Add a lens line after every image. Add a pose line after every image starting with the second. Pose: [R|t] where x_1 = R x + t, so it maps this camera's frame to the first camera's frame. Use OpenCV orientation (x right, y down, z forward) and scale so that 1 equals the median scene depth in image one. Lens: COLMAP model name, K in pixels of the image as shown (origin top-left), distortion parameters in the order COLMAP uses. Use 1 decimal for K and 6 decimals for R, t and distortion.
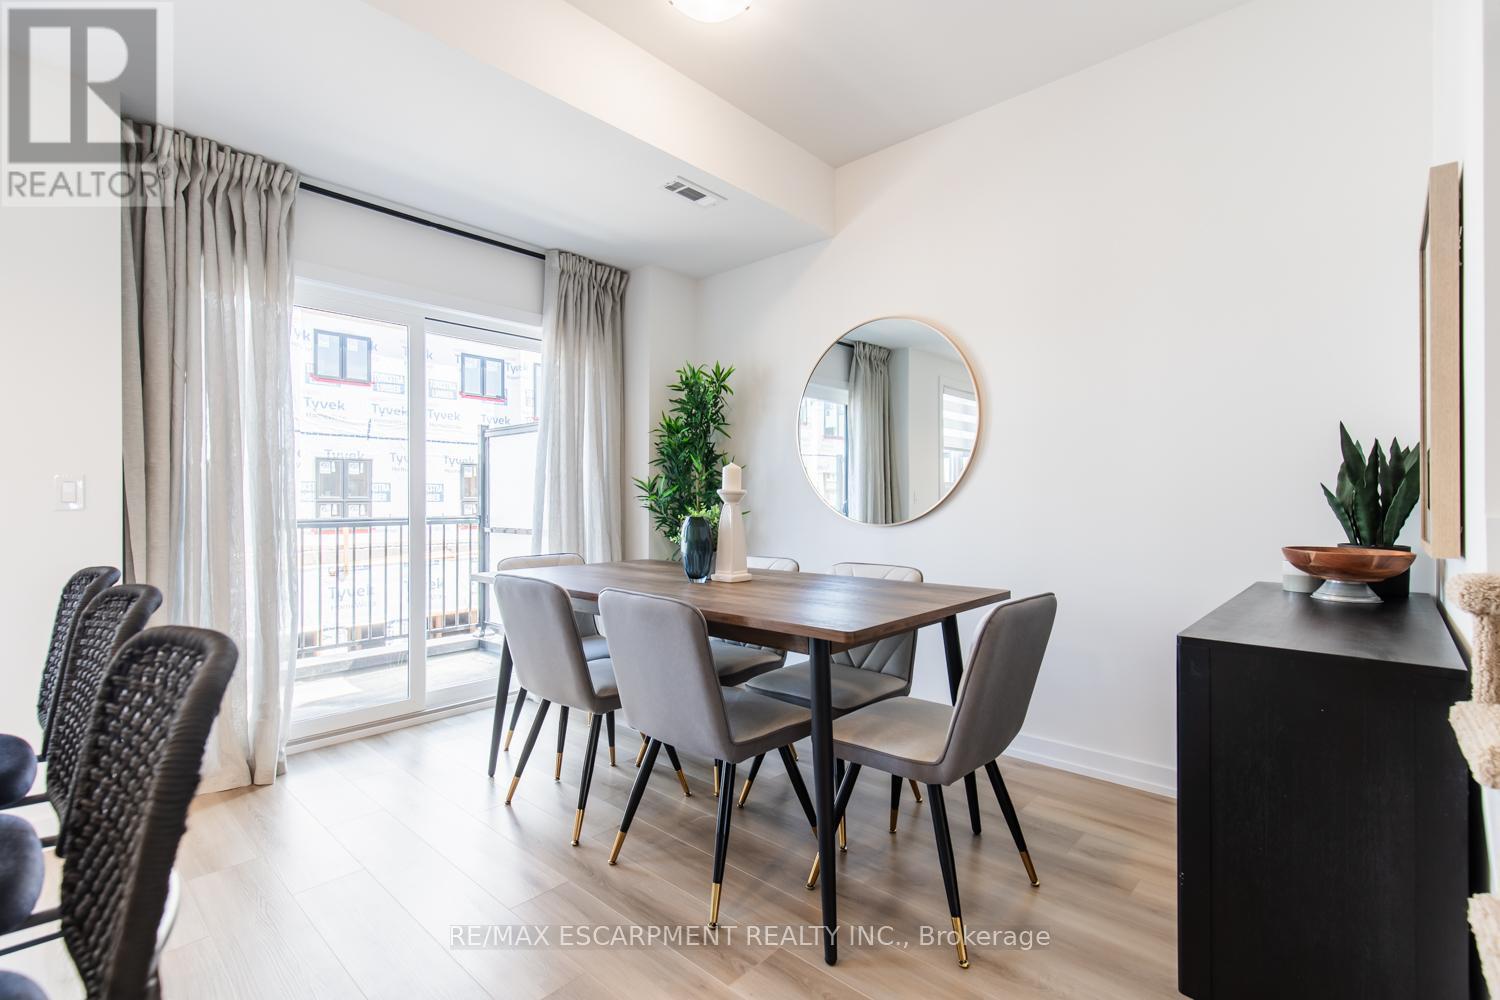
lens RADIAL K [[668.0, 0, 763.0], [0, 668.0, 495.3], [0, 0, 1]] dist [0.026717, -0.007013]
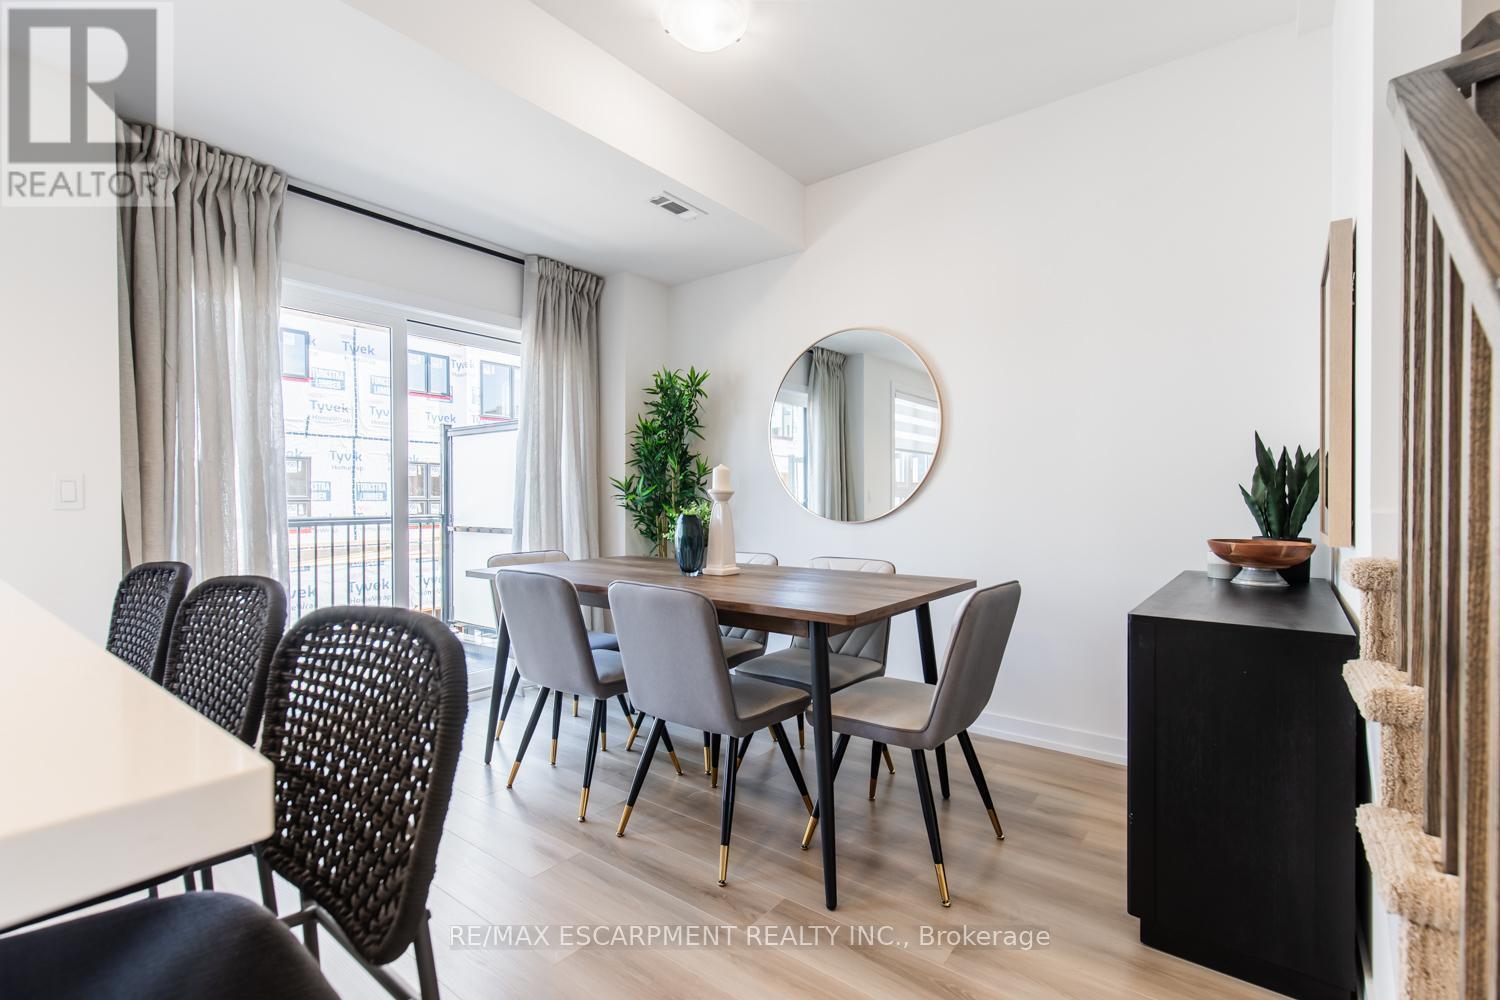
lens RADIAL K [[668.0, 0, 754.3], [0, 668.0, 500.7], [0, 0, 1]] dist [0.026717, -0.007013]
pose [[0.997045, -0.000768, 0.076818, -0.077663], [0.000053, 0.999957, 0.009317, -0.000349], [-0.076822, -0.009286, 0.997002, -0.073652]]
